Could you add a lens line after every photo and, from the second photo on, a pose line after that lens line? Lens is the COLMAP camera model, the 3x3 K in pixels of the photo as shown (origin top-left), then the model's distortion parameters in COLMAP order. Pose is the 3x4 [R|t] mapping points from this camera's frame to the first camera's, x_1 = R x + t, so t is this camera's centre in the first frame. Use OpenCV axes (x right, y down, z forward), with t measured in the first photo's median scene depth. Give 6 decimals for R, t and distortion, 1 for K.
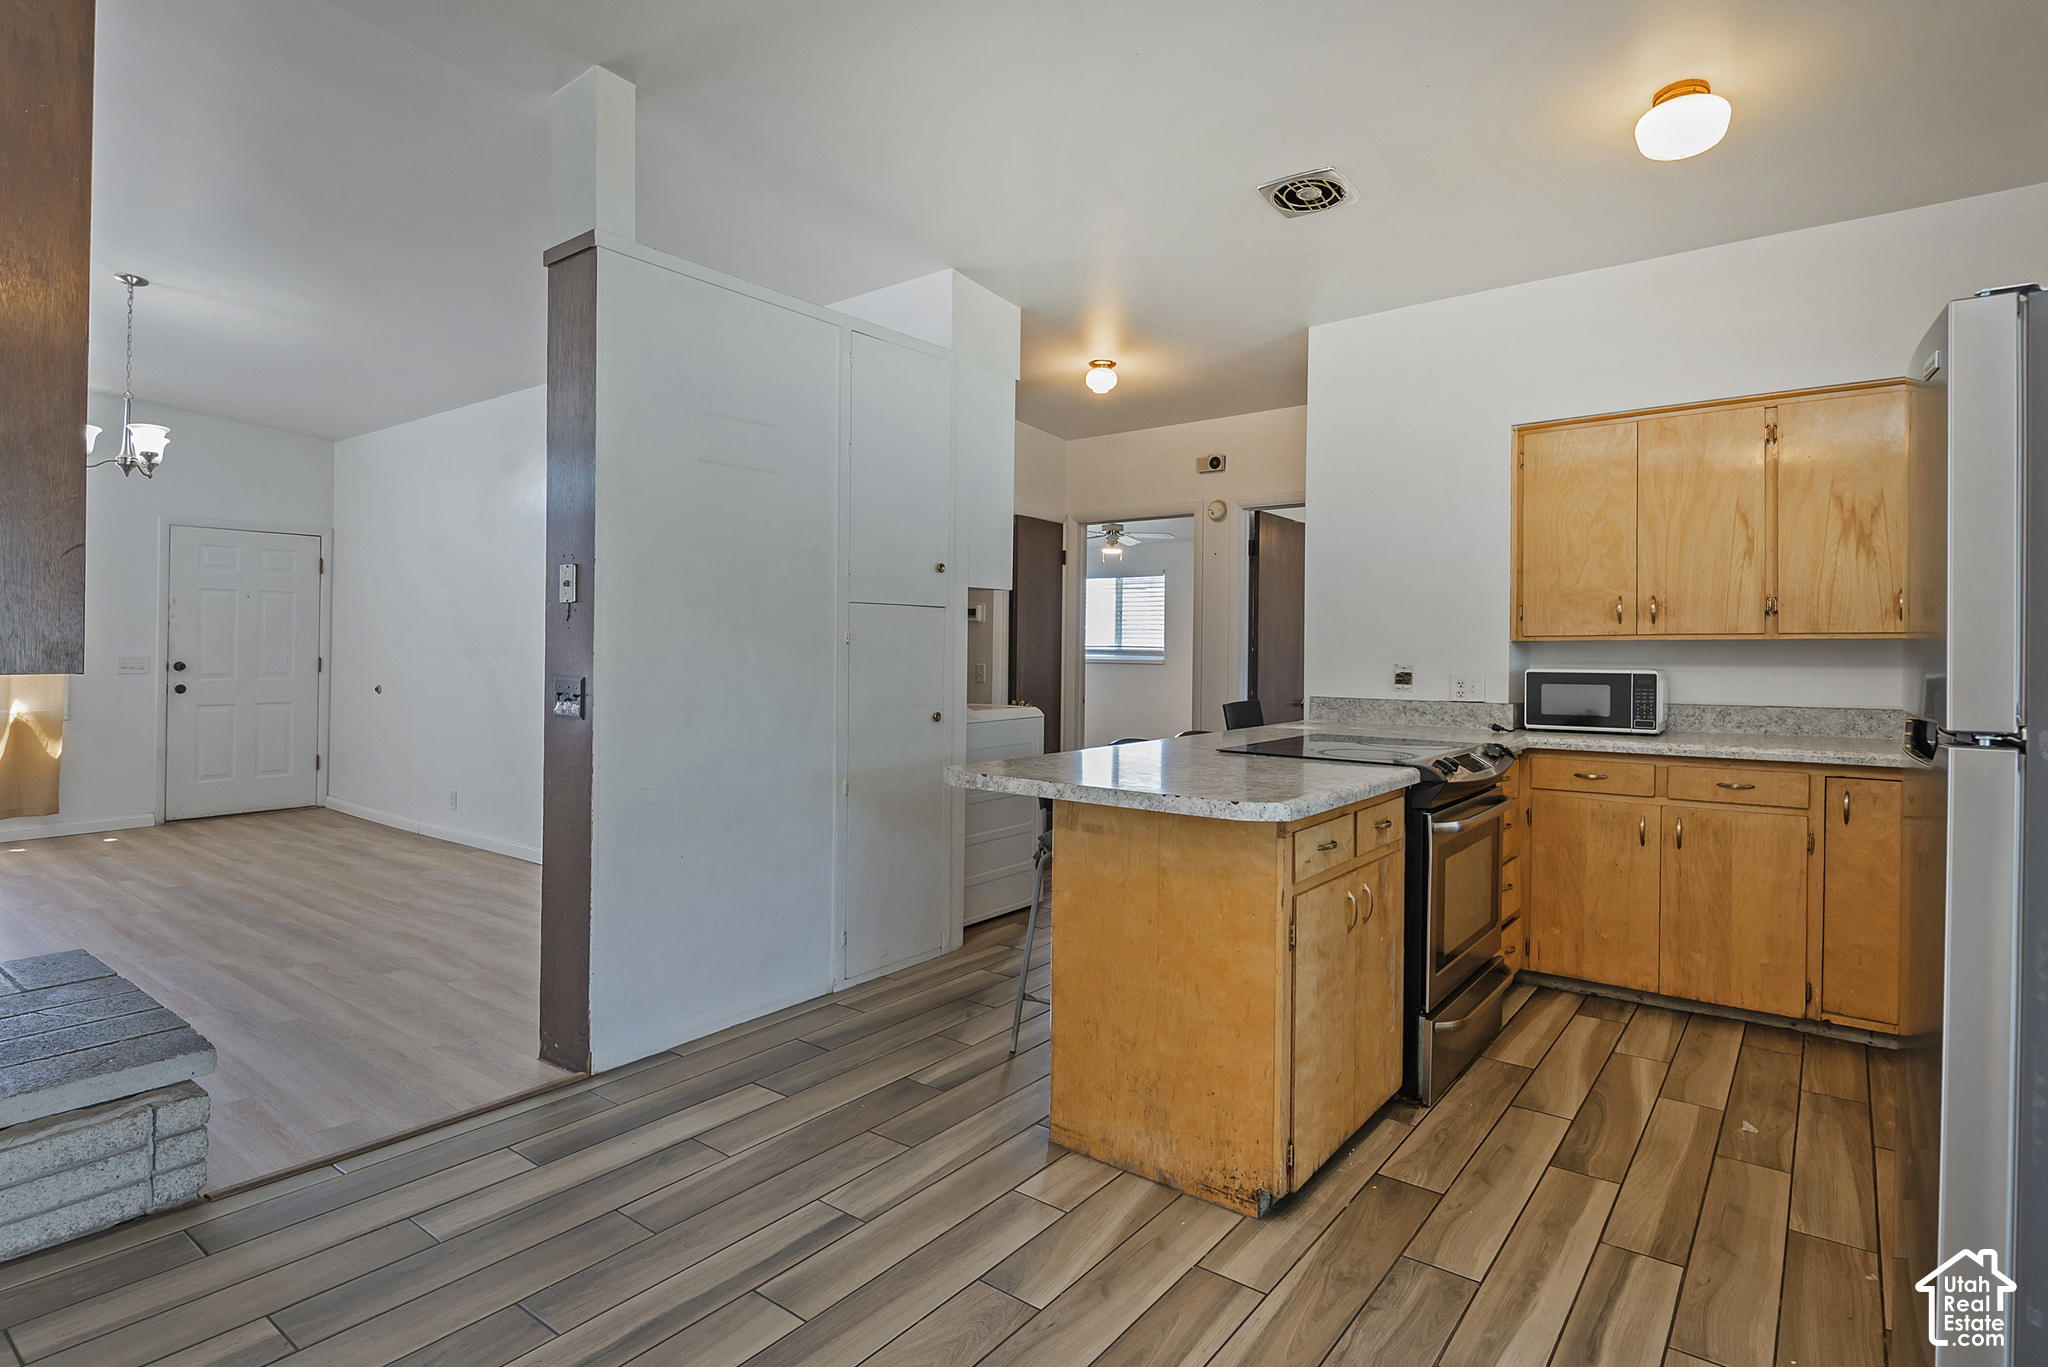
lens RADIAL K [[1028.8, 0, 1049.3], [0, 1028.8, 653.5], [0, 0, 1]] dist [-0.021763, -0.003472]
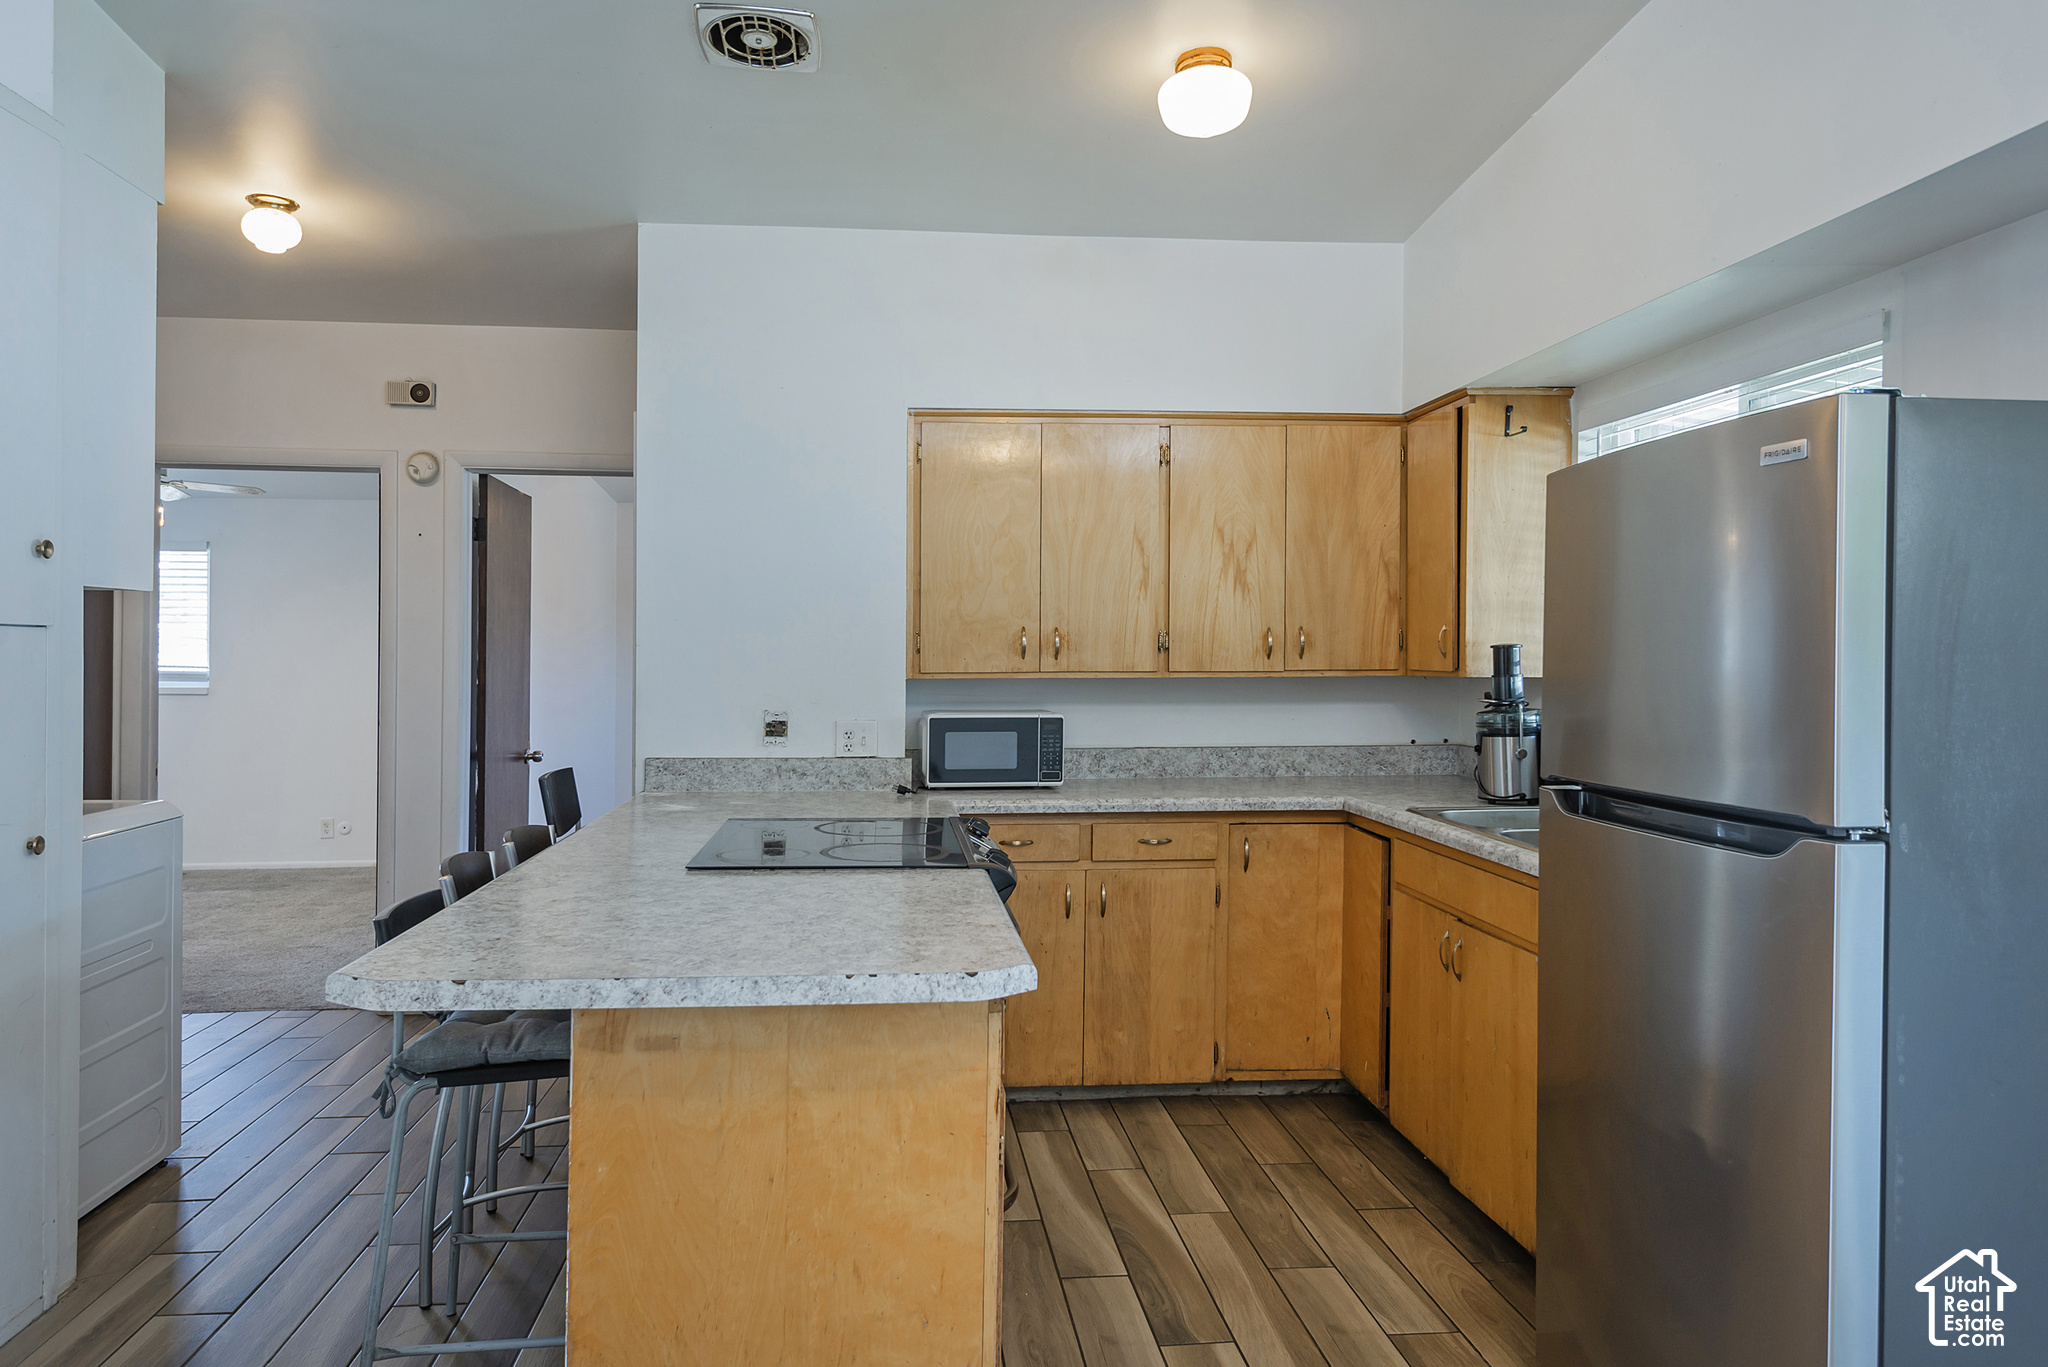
lens RADIAL K [[1324.7, 0, 1018.4], [0, 1324.7, 675.1], [0, 0, 1]] dist [0.014154, -0.001971]
pose [[0.729338, -0.008039, 0.684107, -0.218544], [-0.001476, 0.999910, 0.013324, -0.033151], [-0.684152, -0.010728, 0.729260, 0.213968]]
